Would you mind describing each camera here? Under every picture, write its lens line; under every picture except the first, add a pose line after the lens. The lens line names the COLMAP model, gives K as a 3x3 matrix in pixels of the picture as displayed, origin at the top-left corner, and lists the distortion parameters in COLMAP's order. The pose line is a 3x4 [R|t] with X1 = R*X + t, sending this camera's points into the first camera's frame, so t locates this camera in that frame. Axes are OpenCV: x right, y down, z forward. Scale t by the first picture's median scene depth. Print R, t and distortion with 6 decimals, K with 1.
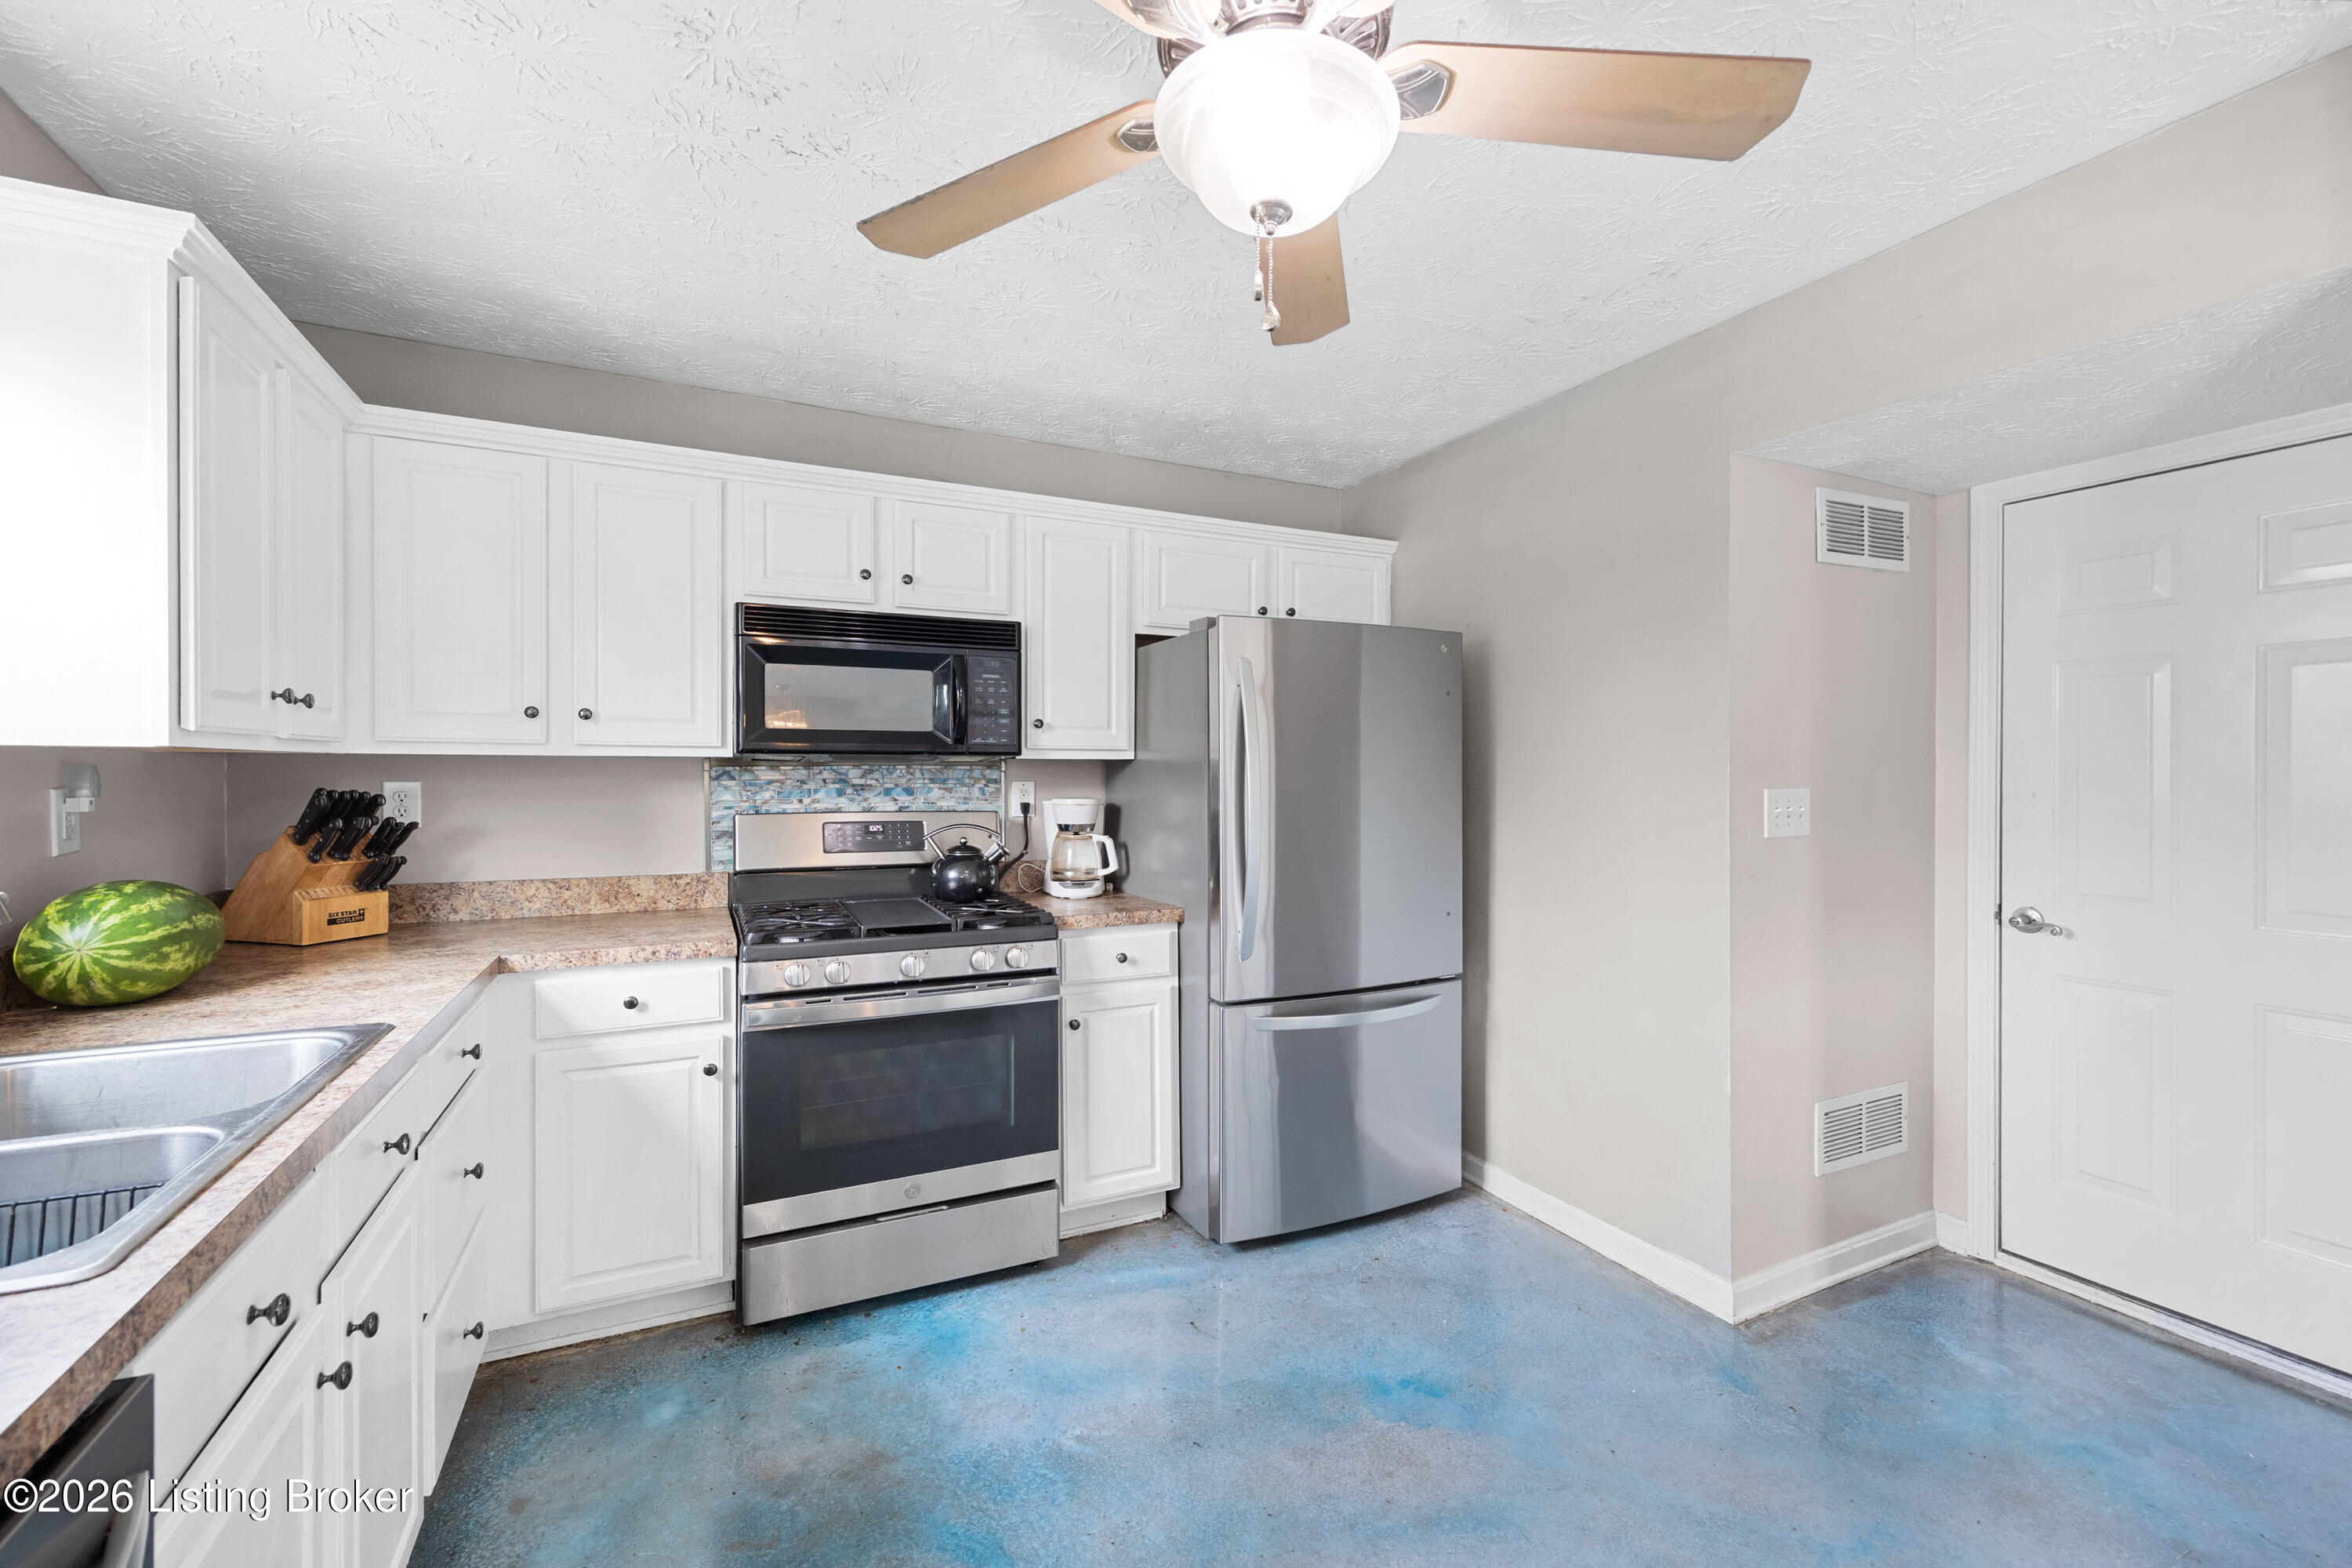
lens RADIAL K [[958.1, 0, 1174.8], [0, 958.1, 773.4], [0, 0, 1]] dist [0.002686, 0.000191]
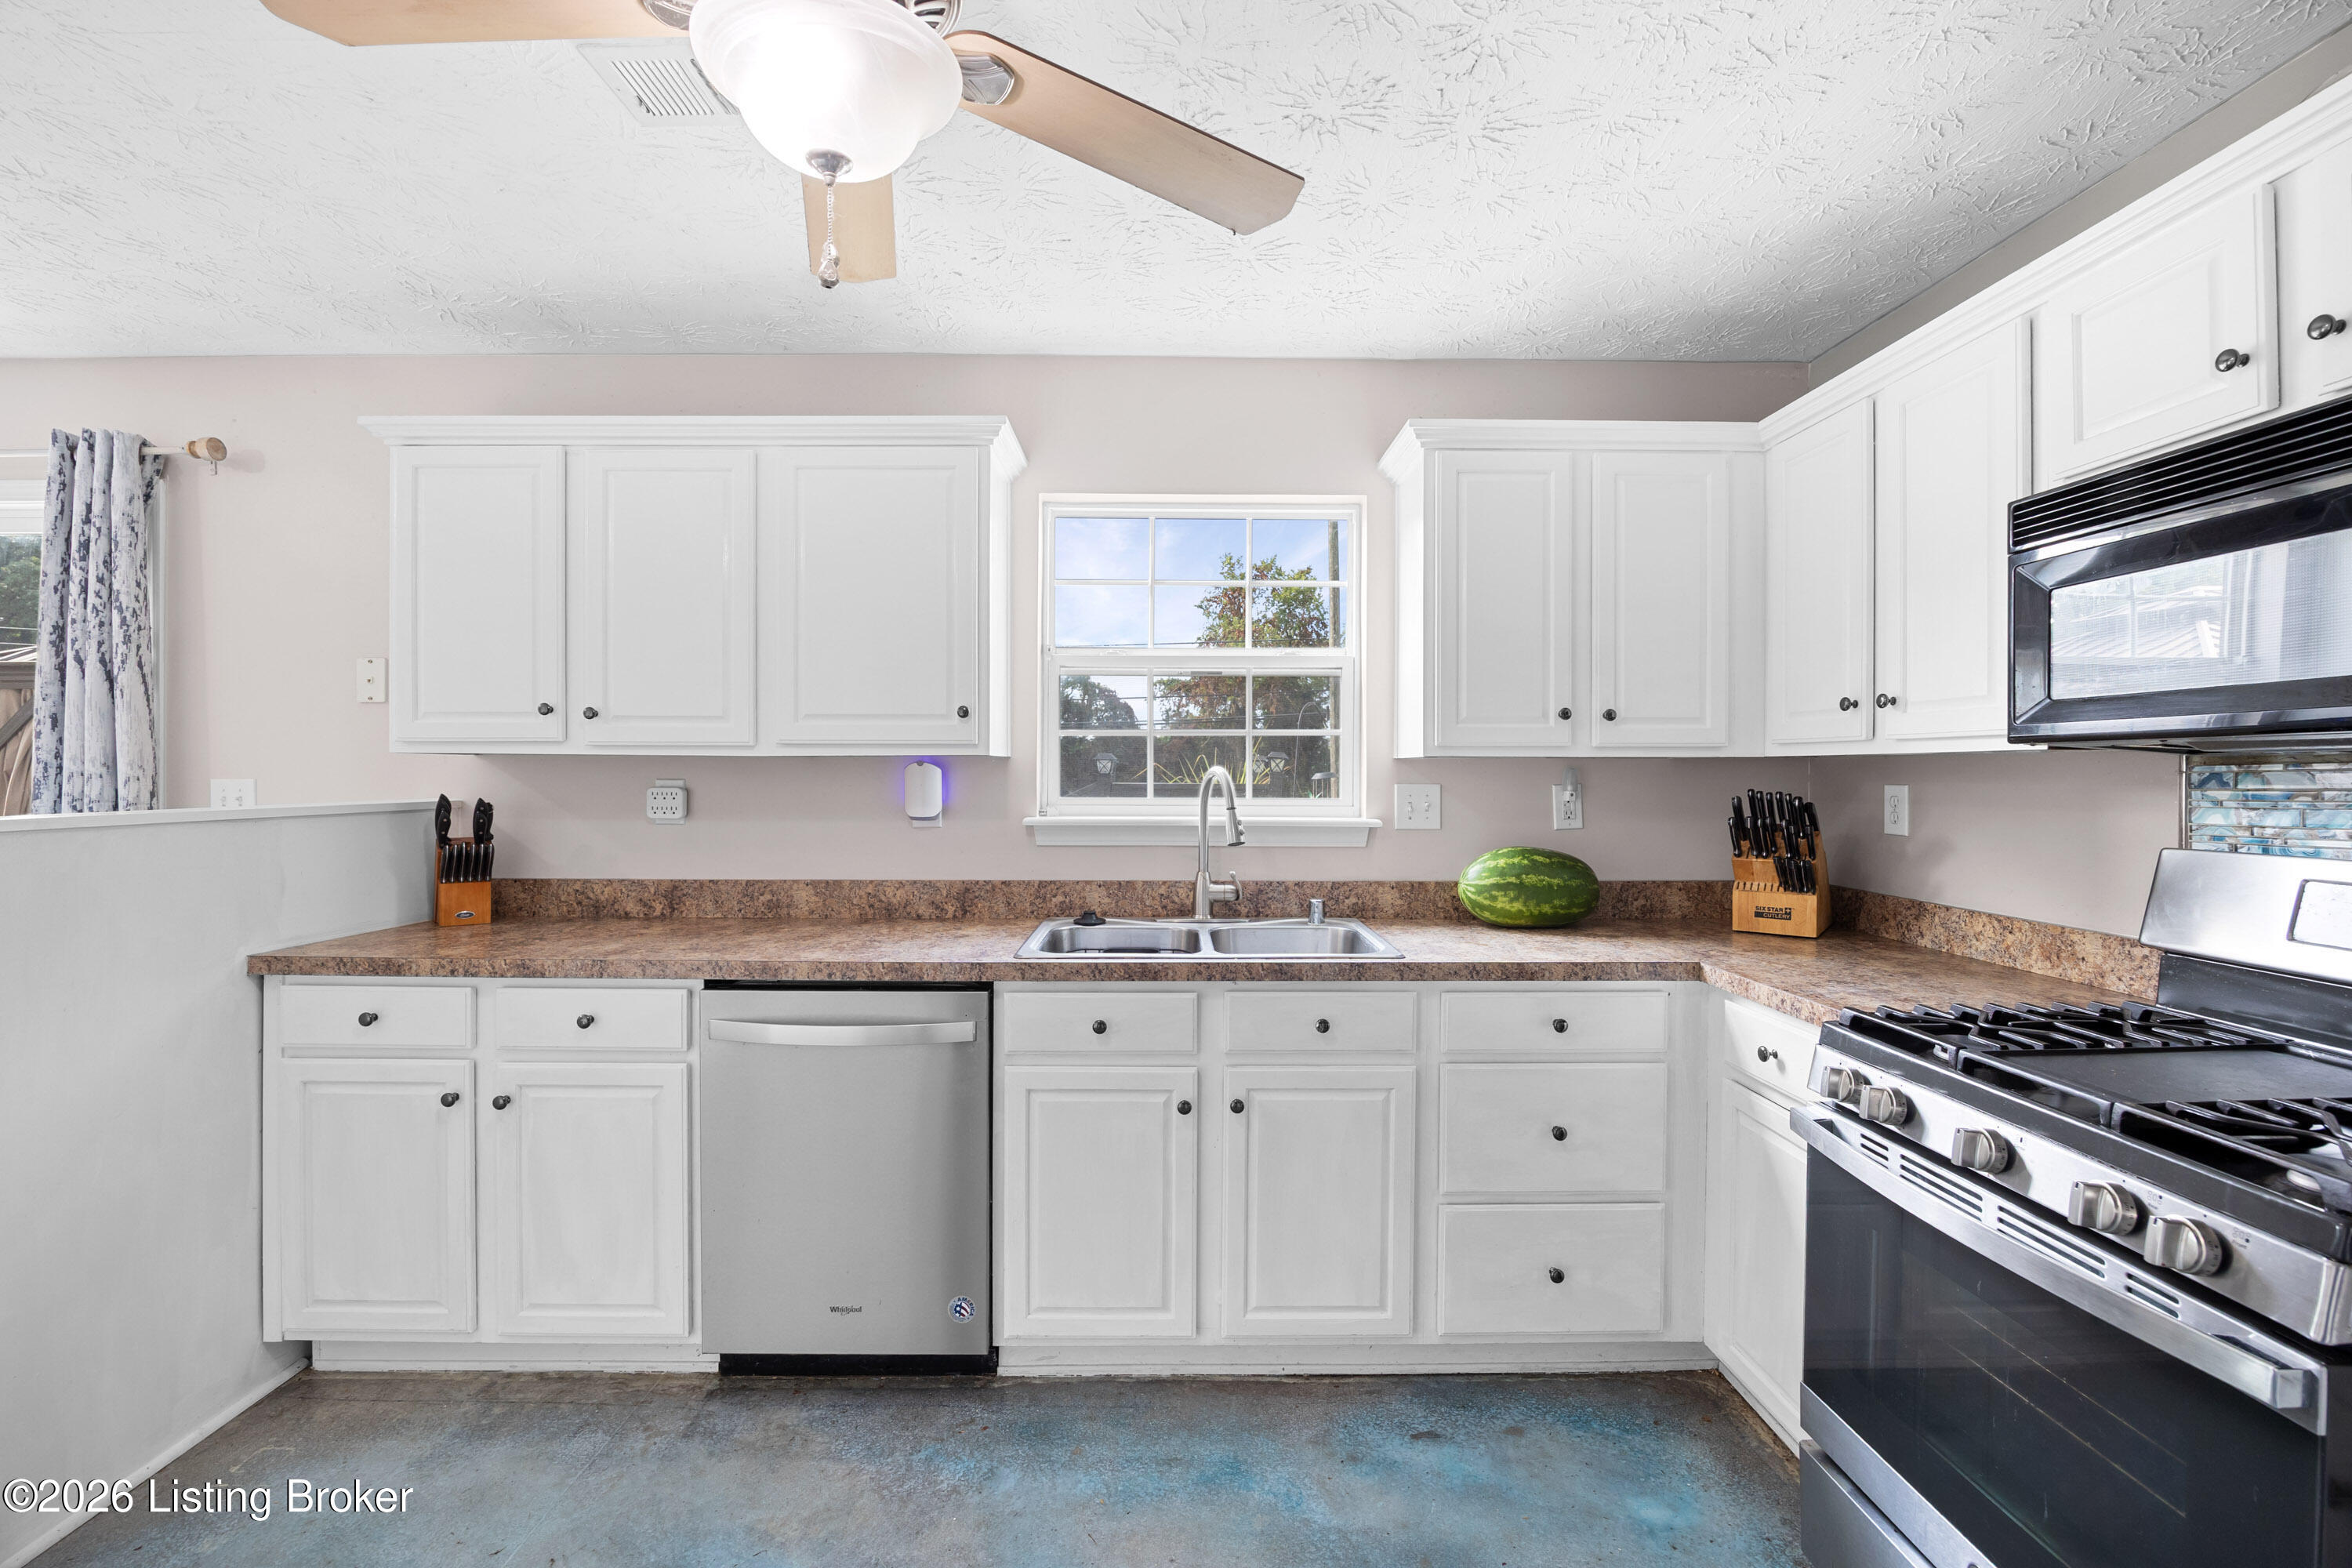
lens RADIAL K [[1060.5, 0, 1170.1], [0, 1060.5, 782.4], [0, 0, 1]] dist [-0.003629, -0.000119]
pose [[-0.445113, 0.004605, -0.895463, 0.411146], [-0.004577, 0.999962, 0.007417, 0.001774], [0.895463, 0.007400, -0.445075, 0.823864]]
